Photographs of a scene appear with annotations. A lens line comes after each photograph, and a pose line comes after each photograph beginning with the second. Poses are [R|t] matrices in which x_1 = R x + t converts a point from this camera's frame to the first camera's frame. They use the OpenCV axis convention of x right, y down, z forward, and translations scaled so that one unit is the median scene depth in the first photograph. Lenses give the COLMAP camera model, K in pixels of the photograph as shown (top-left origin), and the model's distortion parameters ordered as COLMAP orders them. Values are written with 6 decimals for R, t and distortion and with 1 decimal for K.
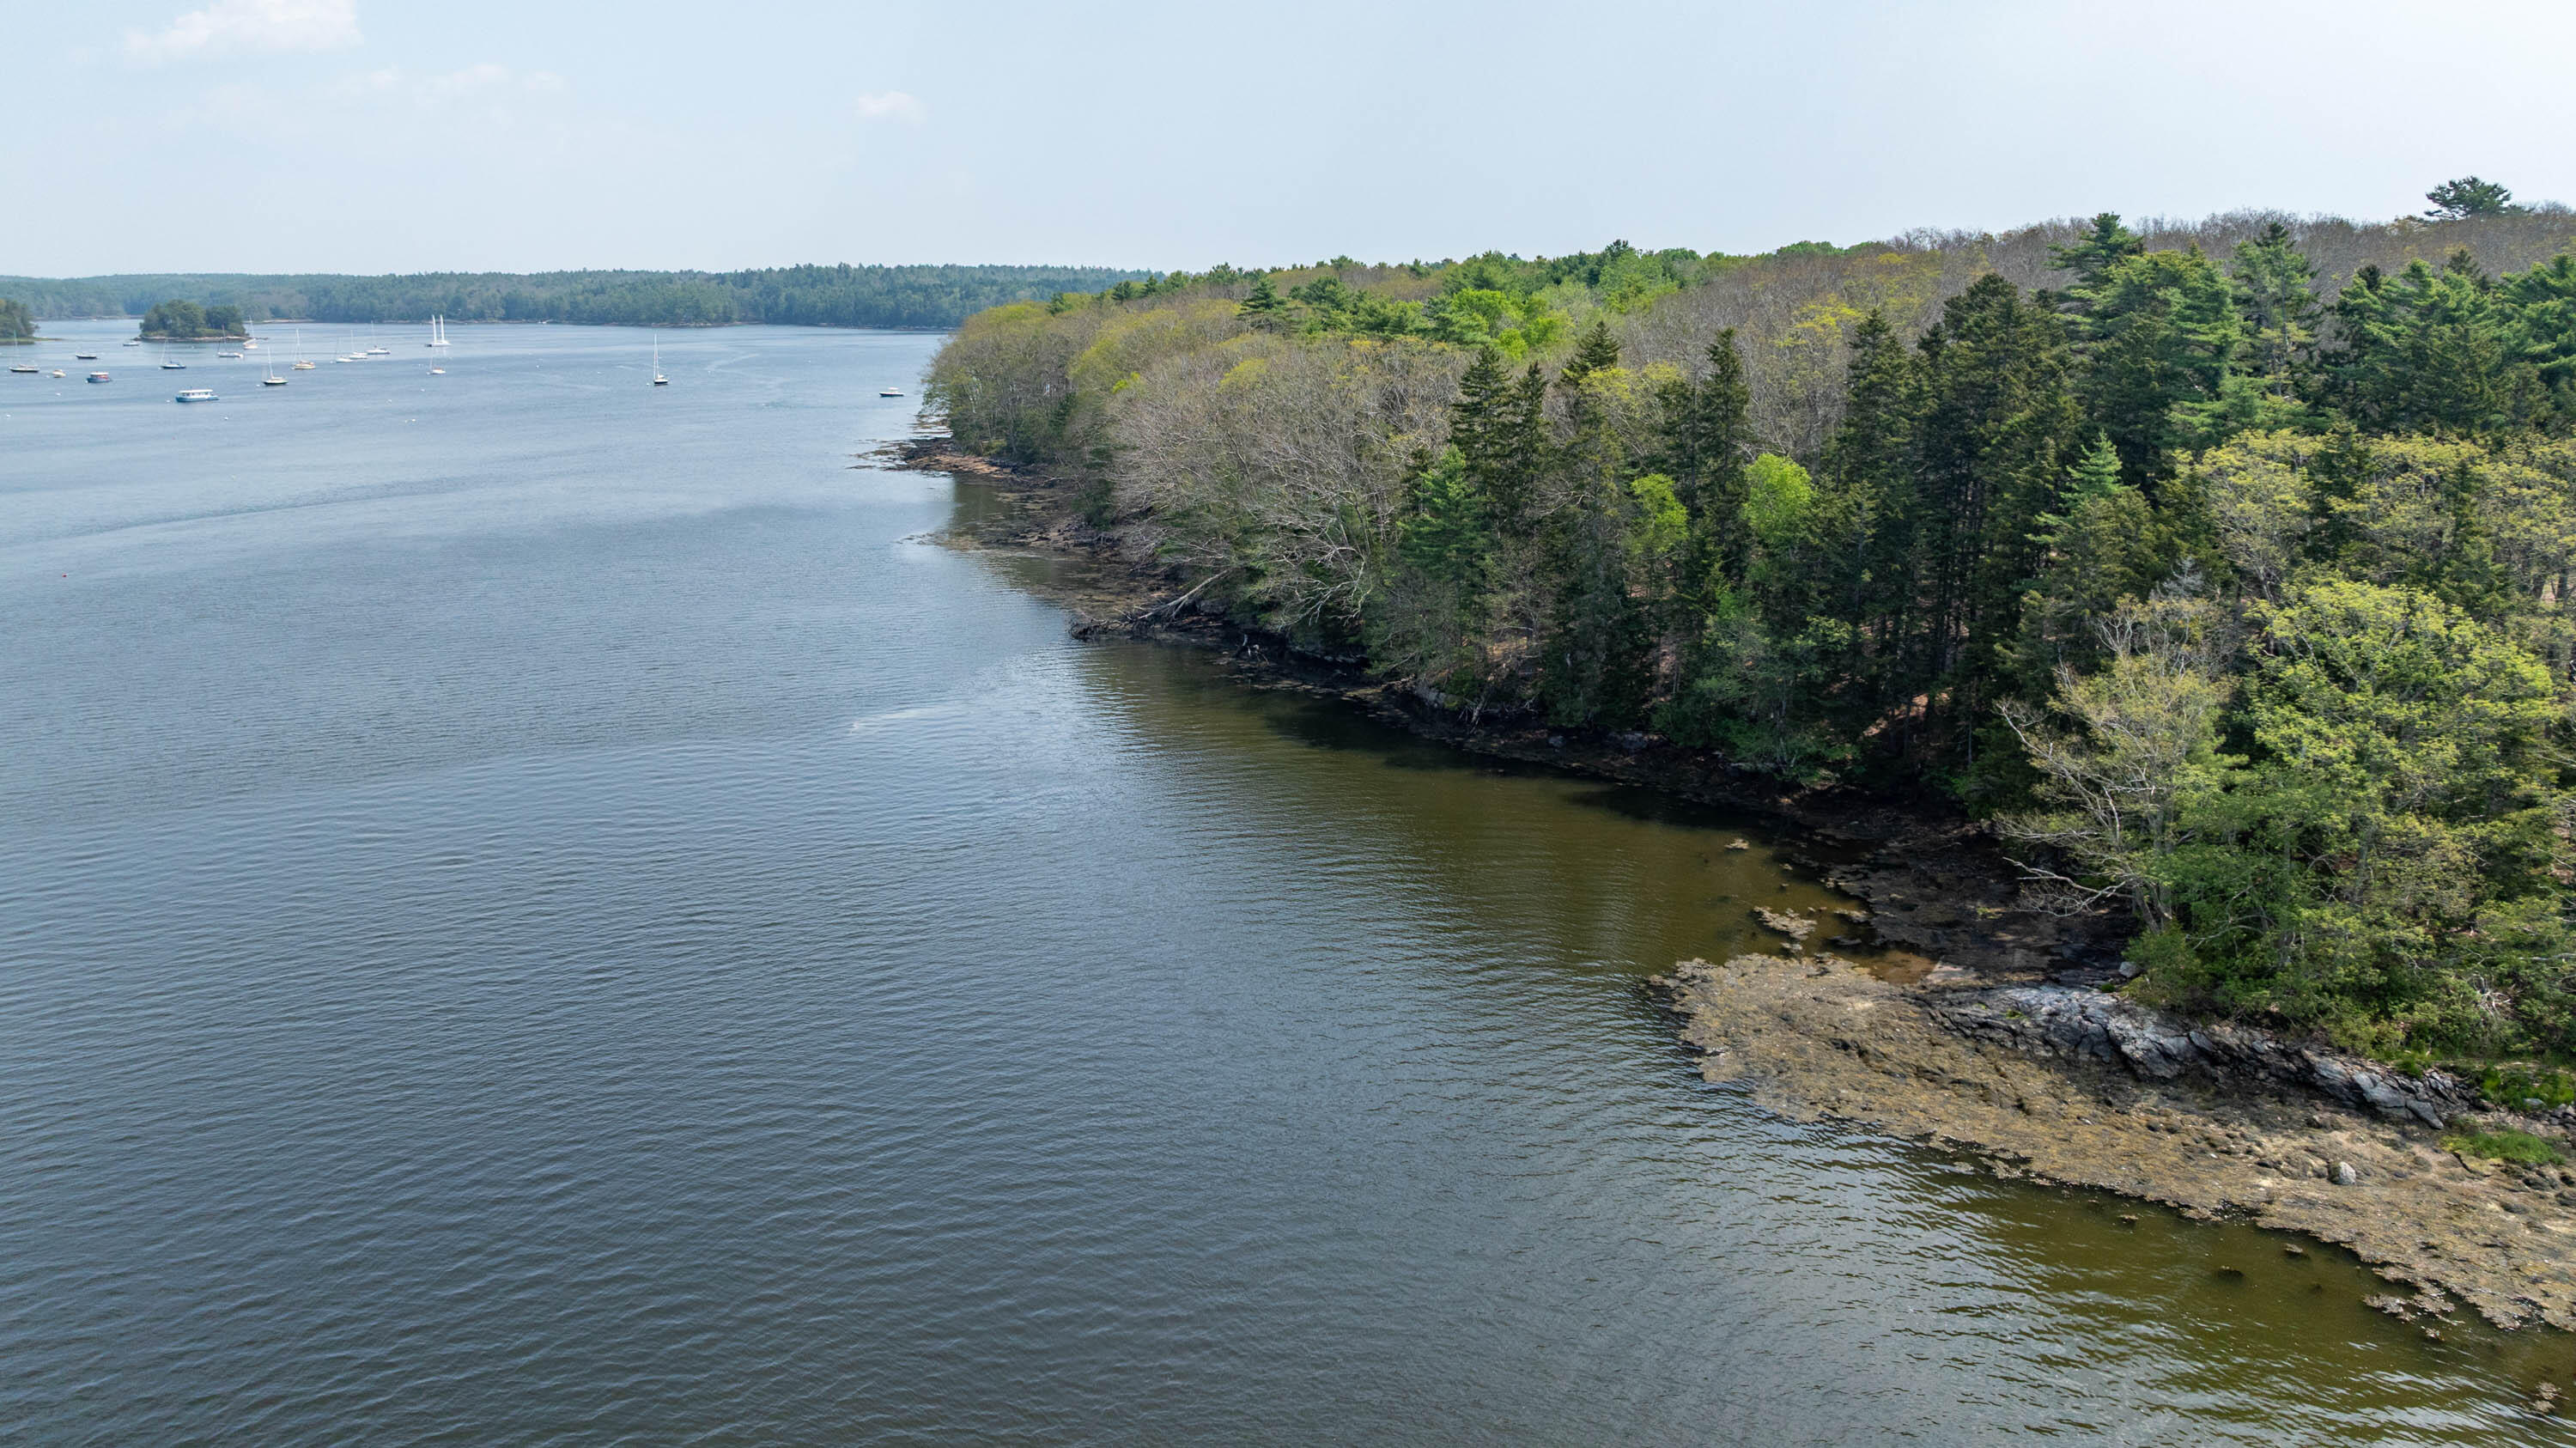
lens RADIAL K [[1818.7, 0, 1284.3], [0, 1818.7, 704.1], [0, 0, 1]] dist [-0.029313, 0.025586]
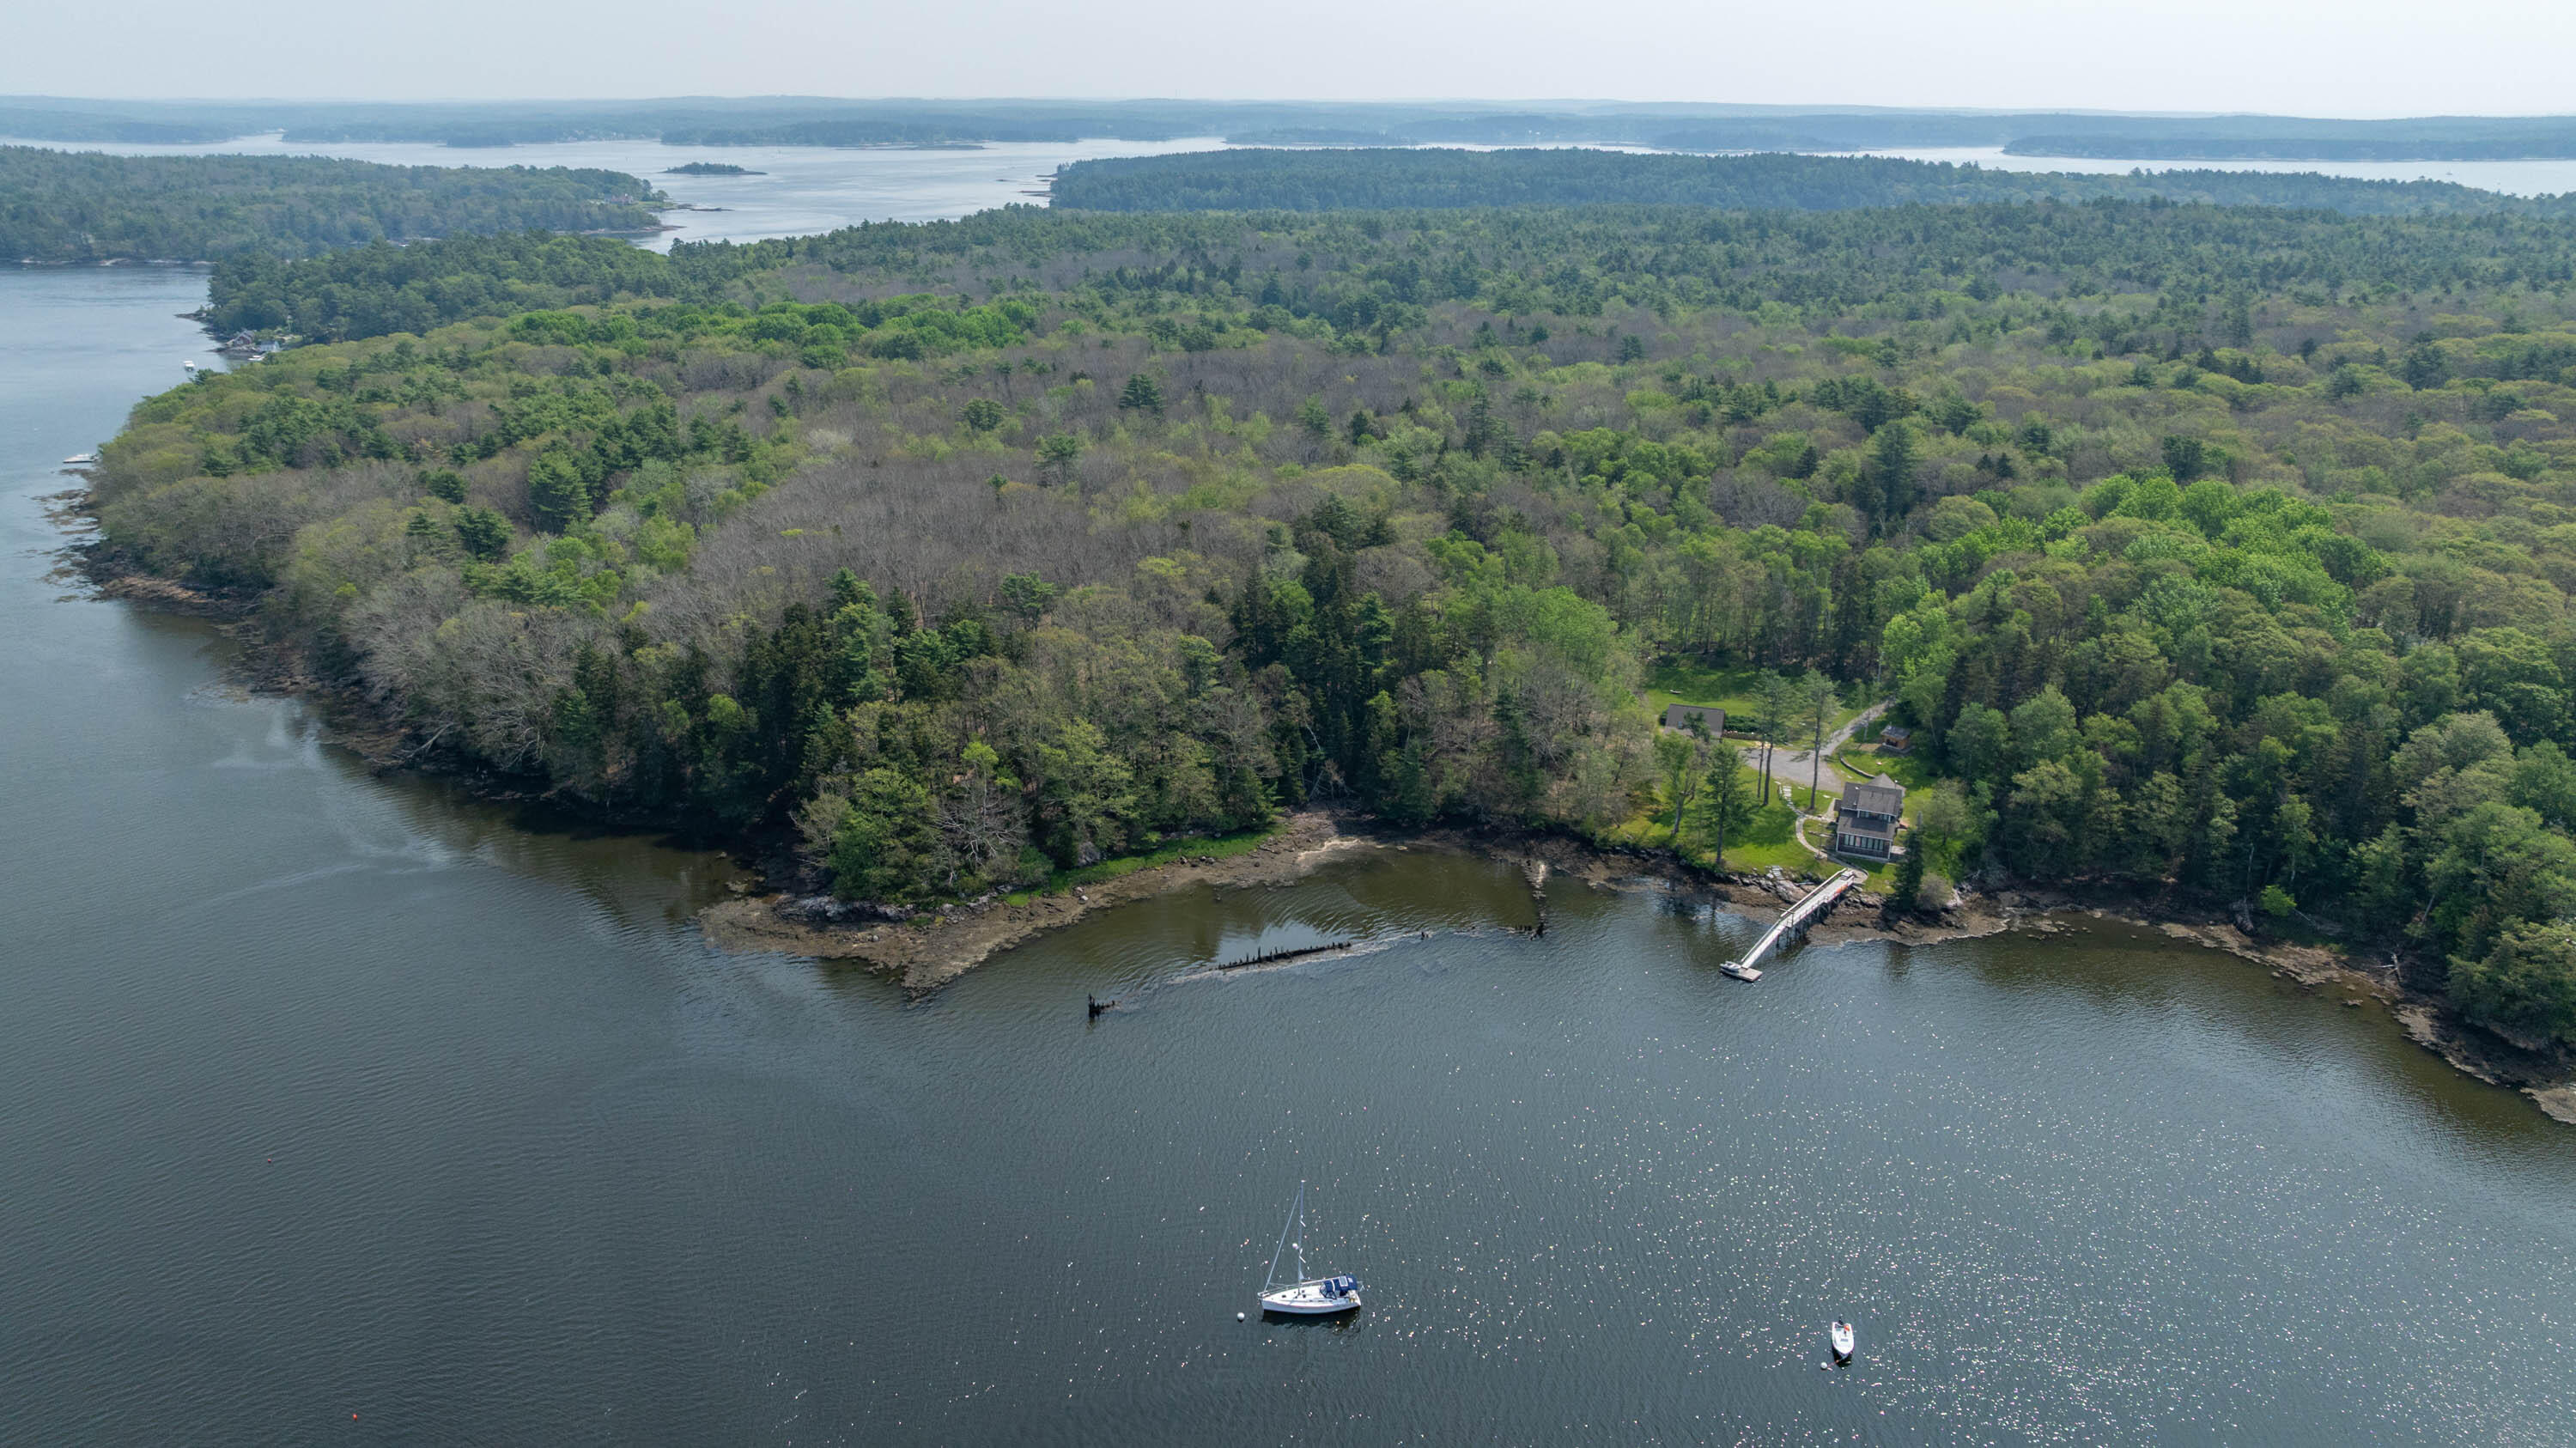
lens RADIAL K [[1818.7, 0, 1303.3], [0, 1818.7, 729.5], [0, 0, 1]] dist [-0.029313, 0.025586]
pose [[0.875481, -0.156683, 0.457147, -0.184726], [0.104412, 0.984965, 0.137629, -0.368265], [-0.471838, -0.072760, 0.878678, -1.670636]]
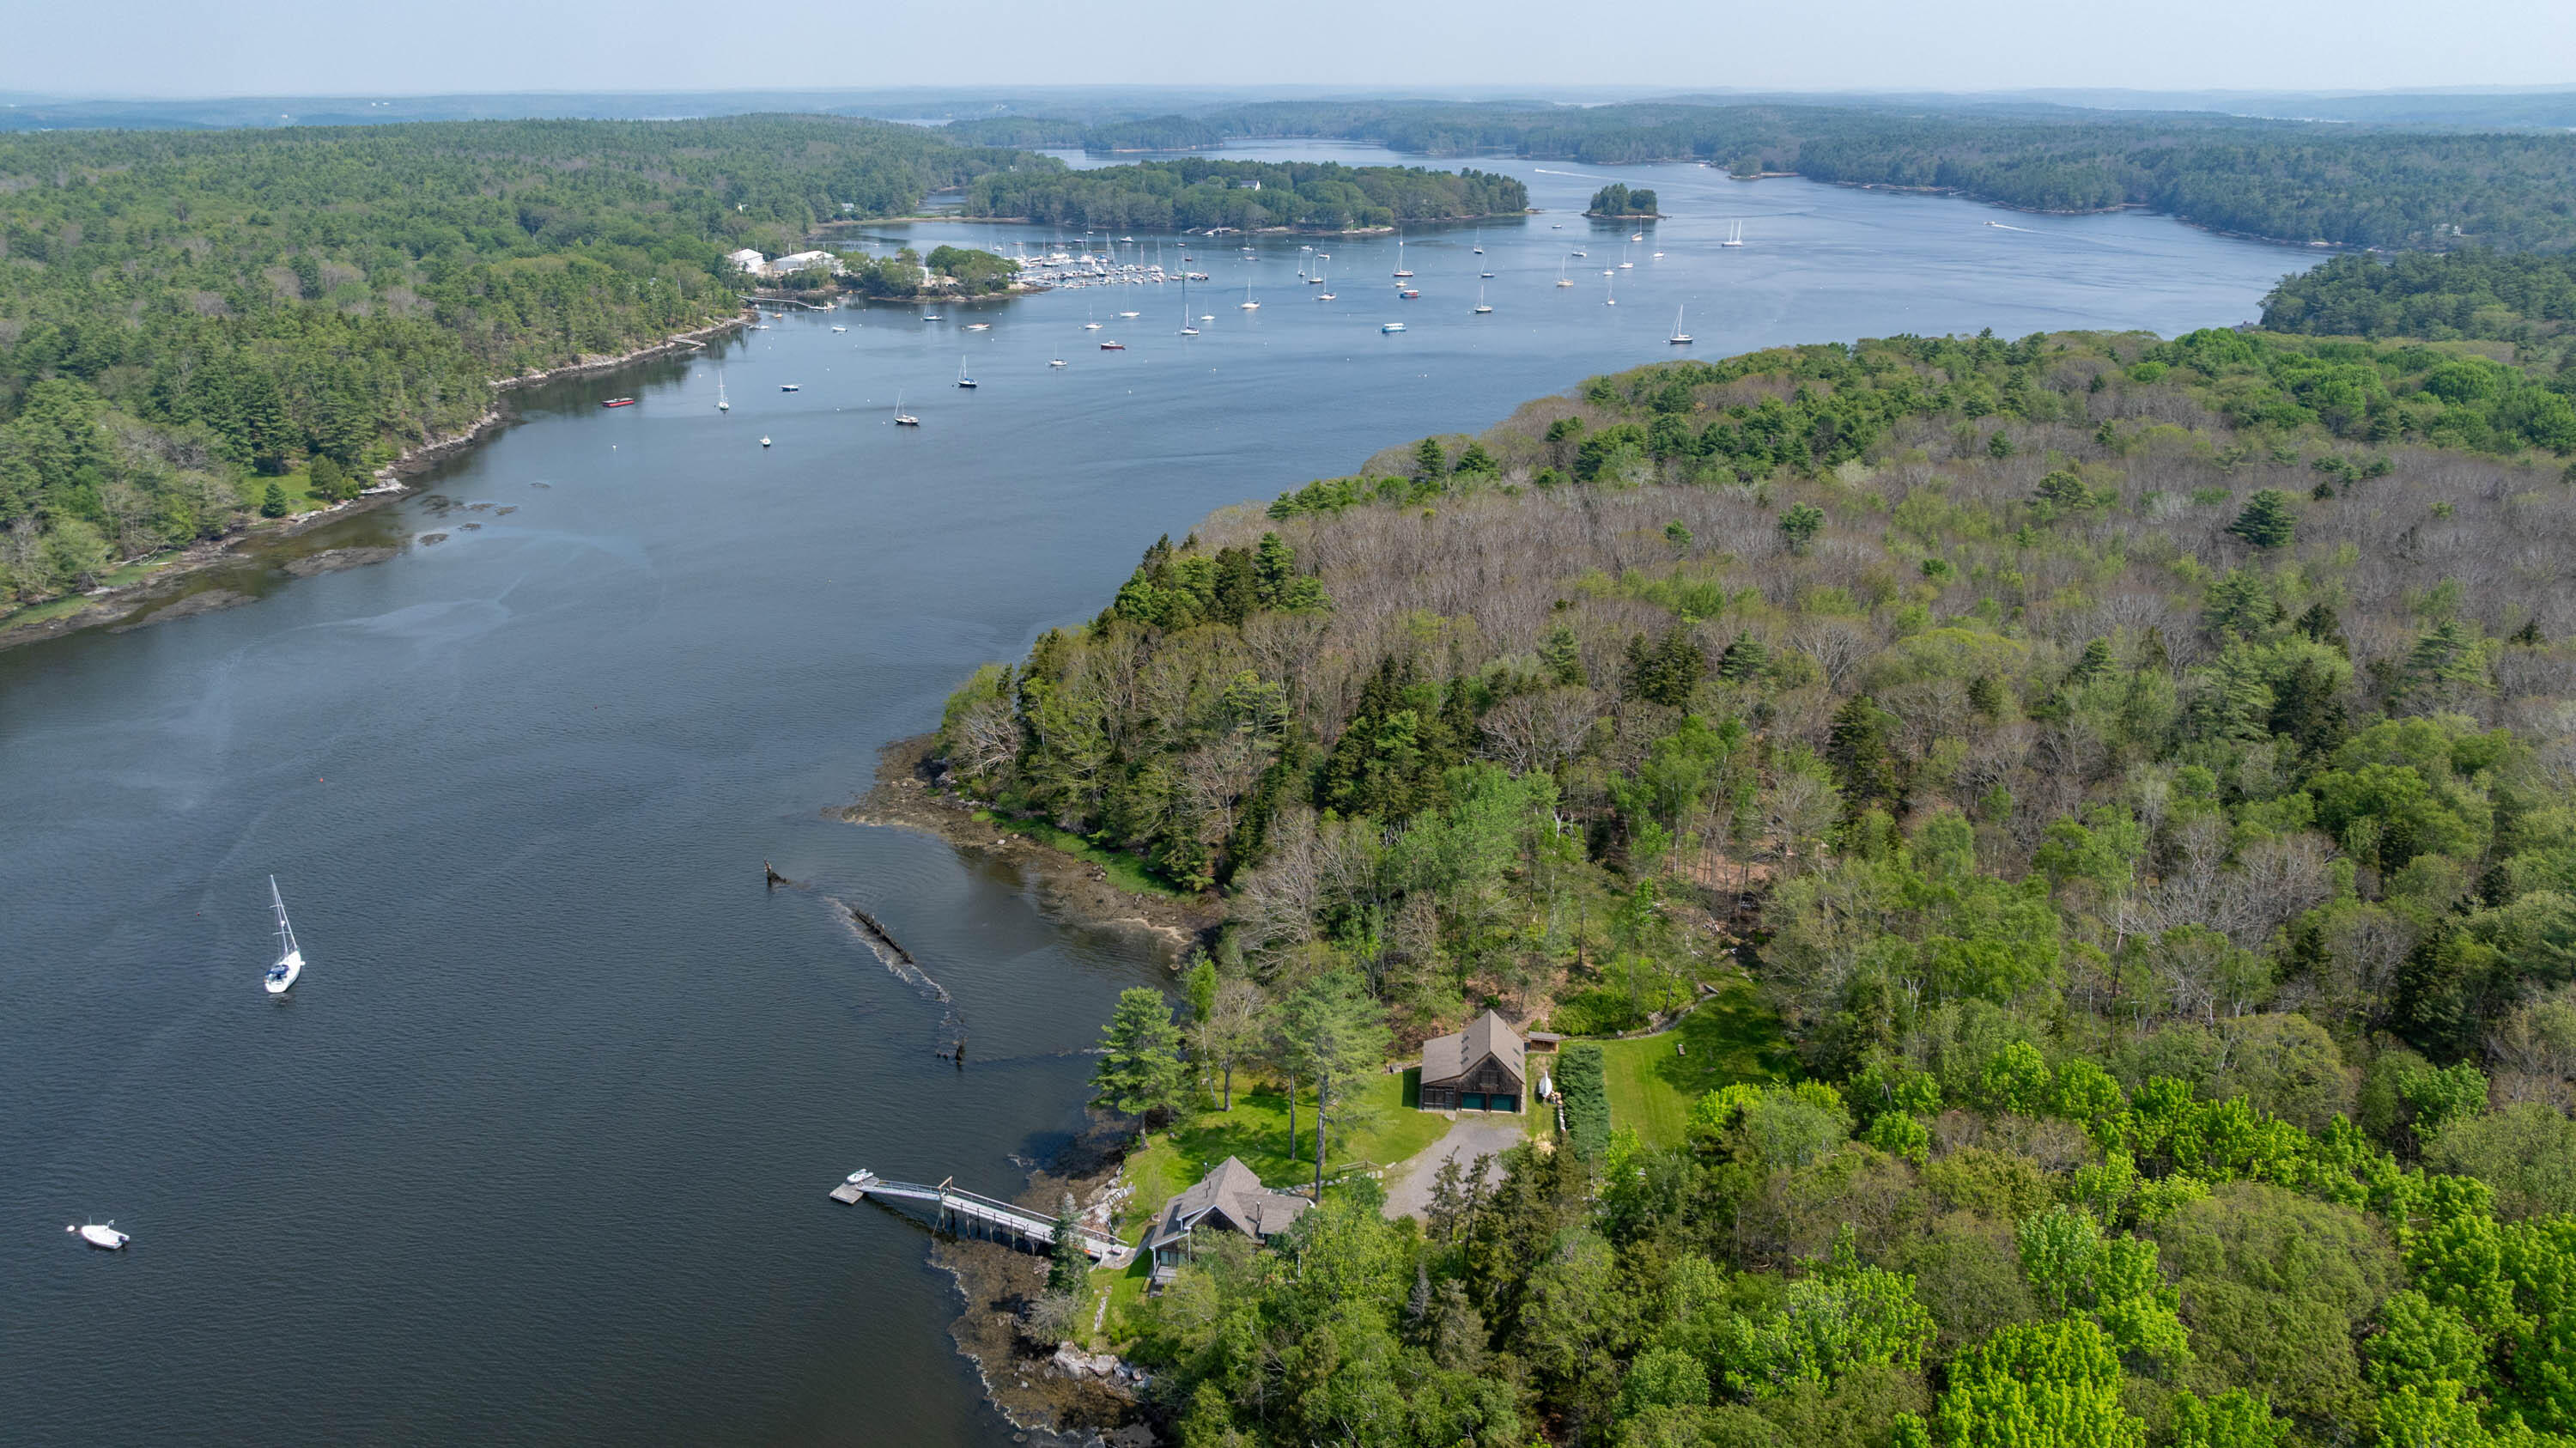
lens RADIAL K [[1818.7, 0, 1295.8], [0, 1818.7, 730.3], [0, 0, 1]] dist [-0.029313, 0.025586]
pose [[0.671842, 0.254749, -0.695508, 2.671591], [-0.169715, 0.966958, 0.190235, -0.559278], [0.720989, -0.009769, 0.692877, -0.904308]]
